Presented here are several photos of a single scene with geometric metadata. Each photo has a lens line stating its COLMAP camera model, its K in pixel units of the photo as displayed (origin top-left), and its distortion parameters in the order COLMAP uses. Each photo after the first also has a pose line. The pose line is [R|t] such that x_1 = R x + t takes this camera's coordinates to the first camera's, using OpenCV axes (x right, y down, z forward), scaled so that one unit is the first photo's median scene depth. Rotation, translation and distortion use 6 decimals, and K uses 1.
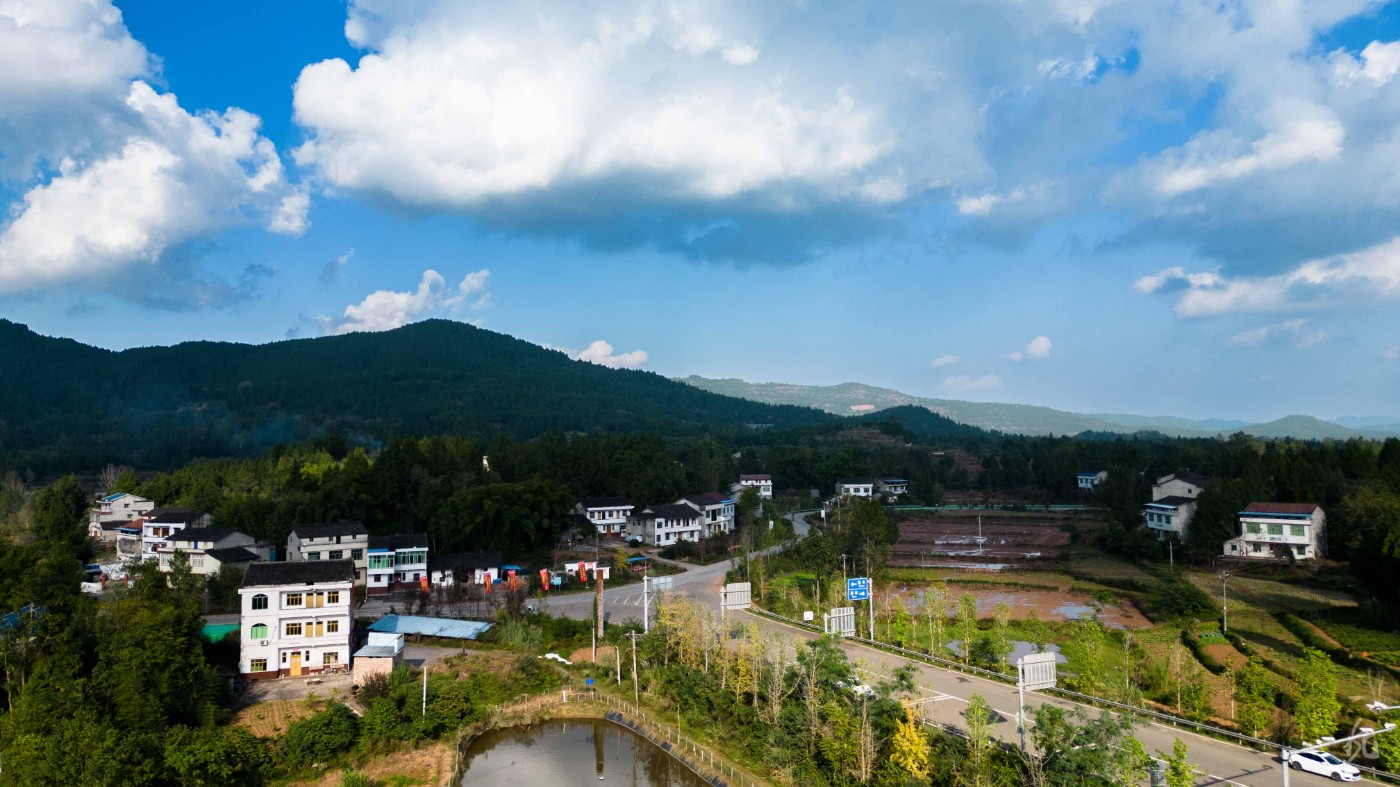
lens RADIAL K [[982.0, 0, 701.6], [0, 982.0, 392.3], [0, 0, 1]] dist [0.077319, -0.068897]
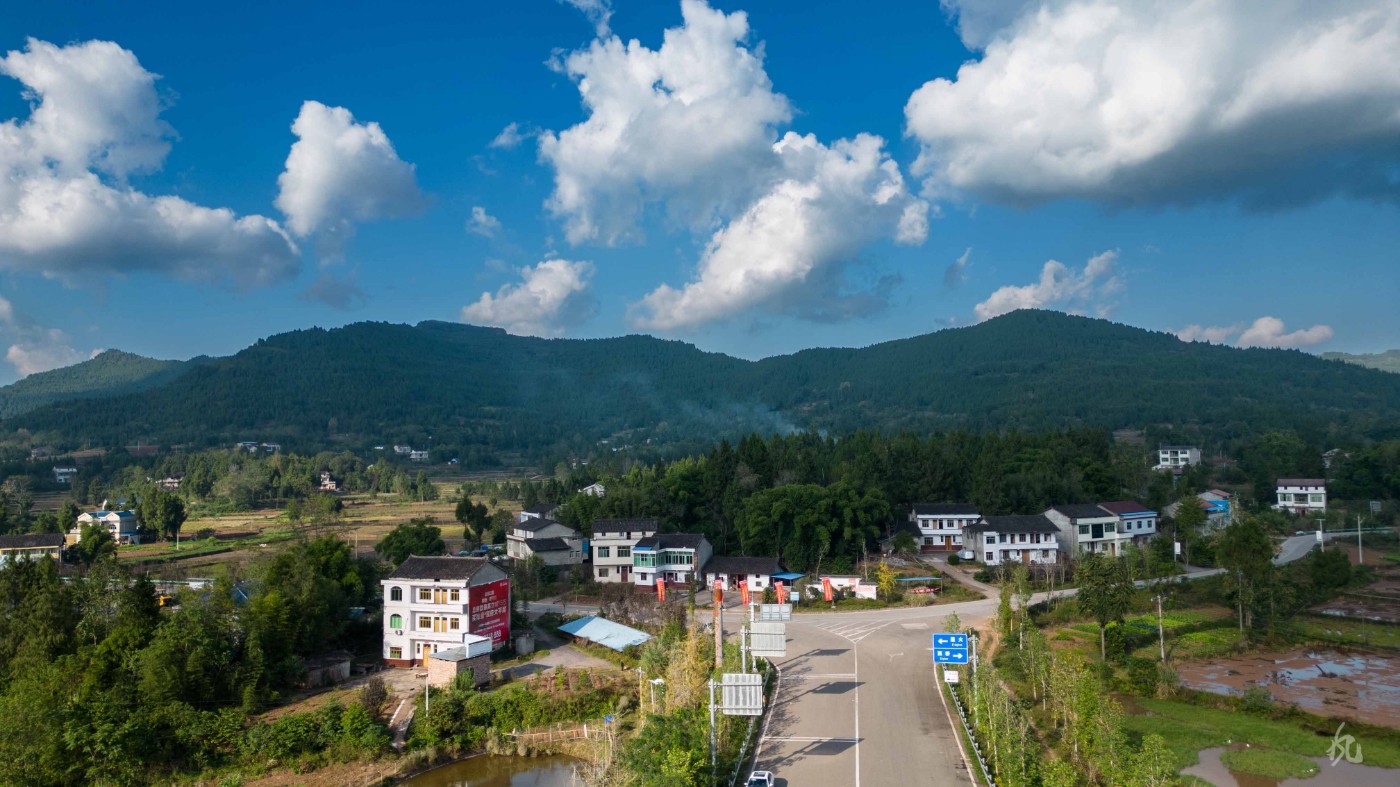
lens RADIAL K [[982.0, 0, 700.2], [0, 982.0, 381.8], [0, 0, 1]] dist [0.077319, -0.068897]
pose [[0.806233, -0.041670, -0.590129, 0.378408], [0.038735, 0.999094, -0.017628, 0.012112], [0.590329, -0.008646, 0.807117, 0.277057]]
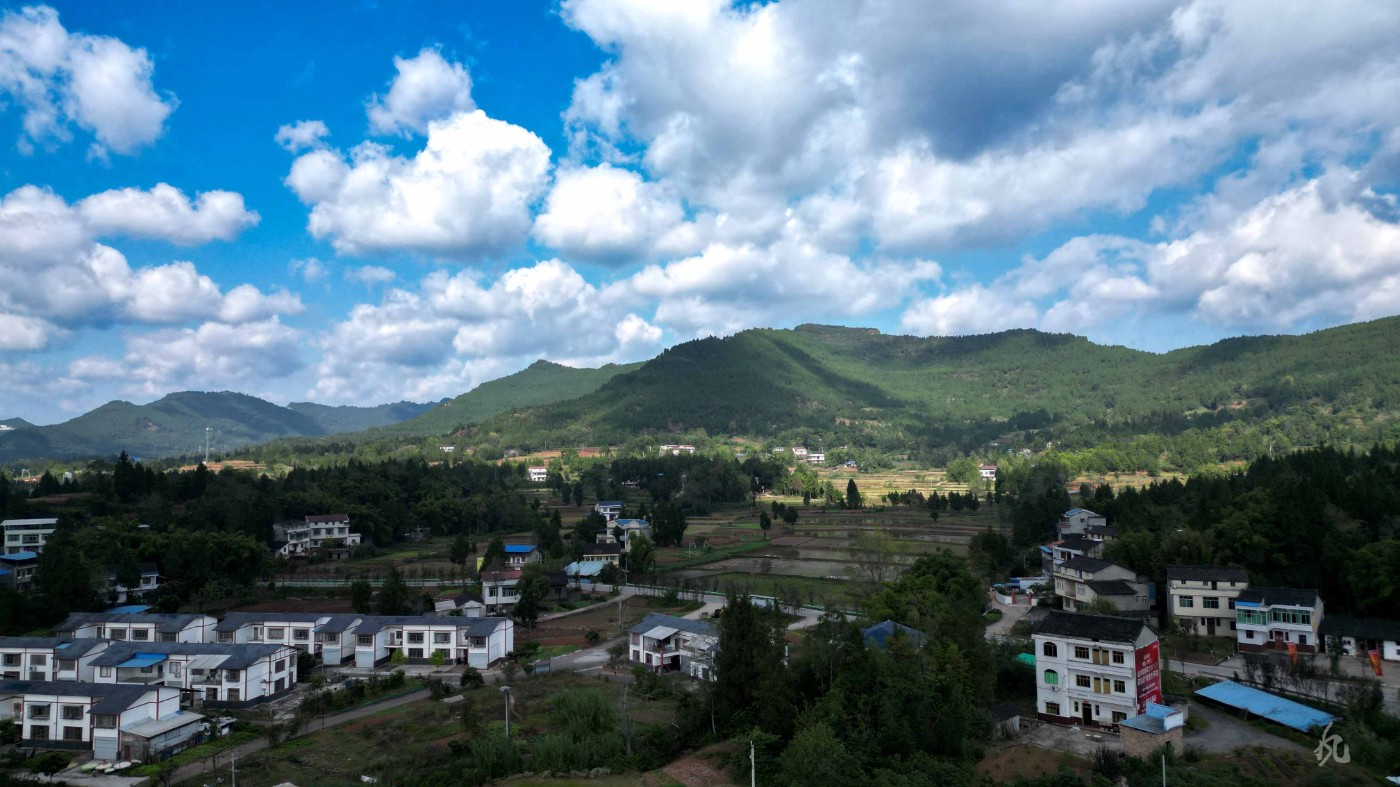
lens RADIAL K [[982.0, 0, 698.3], [0, 982.0, 391.1], [0, 0, 1]] dist [0.077319, -0.068897]
pose [[0.548693, -0.045115, -0.834806, 0.213844], [0.052396, 0.998436, -0.019520, -0.056126], [0.834381, -0.033030, 0.550198, 0.082166]]
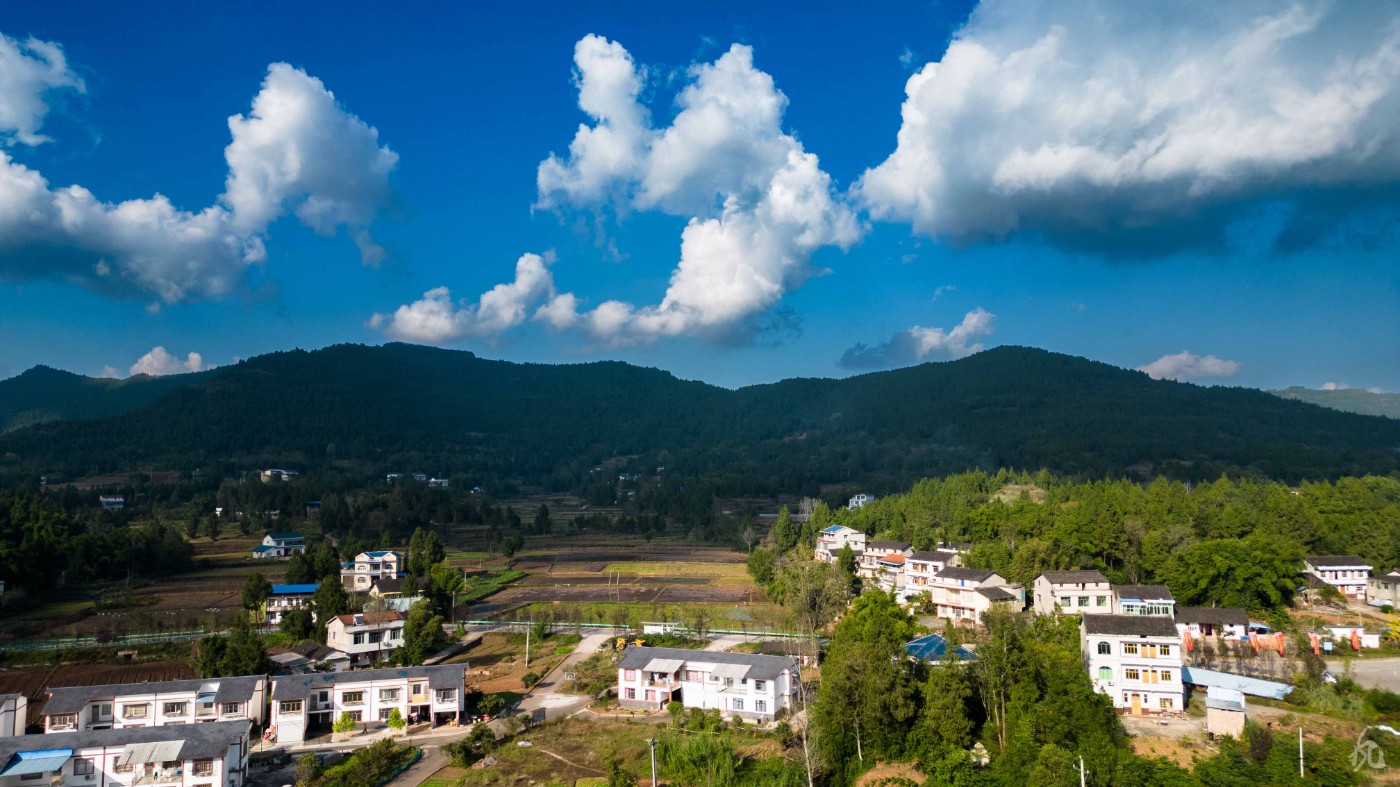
lens RADIAL K [[982.0, 0, 701.6], [0, 982.0, 390.1], [0, 0, 1]] dist [0.077319, -0.068897]
pose [[0.860025, -0.037571, -0.508866, -0.197128], [0.026442, 0.999227, -0.029088, -0.064545], [0.509566, 0.011561, 0.860354, -0.233549]]
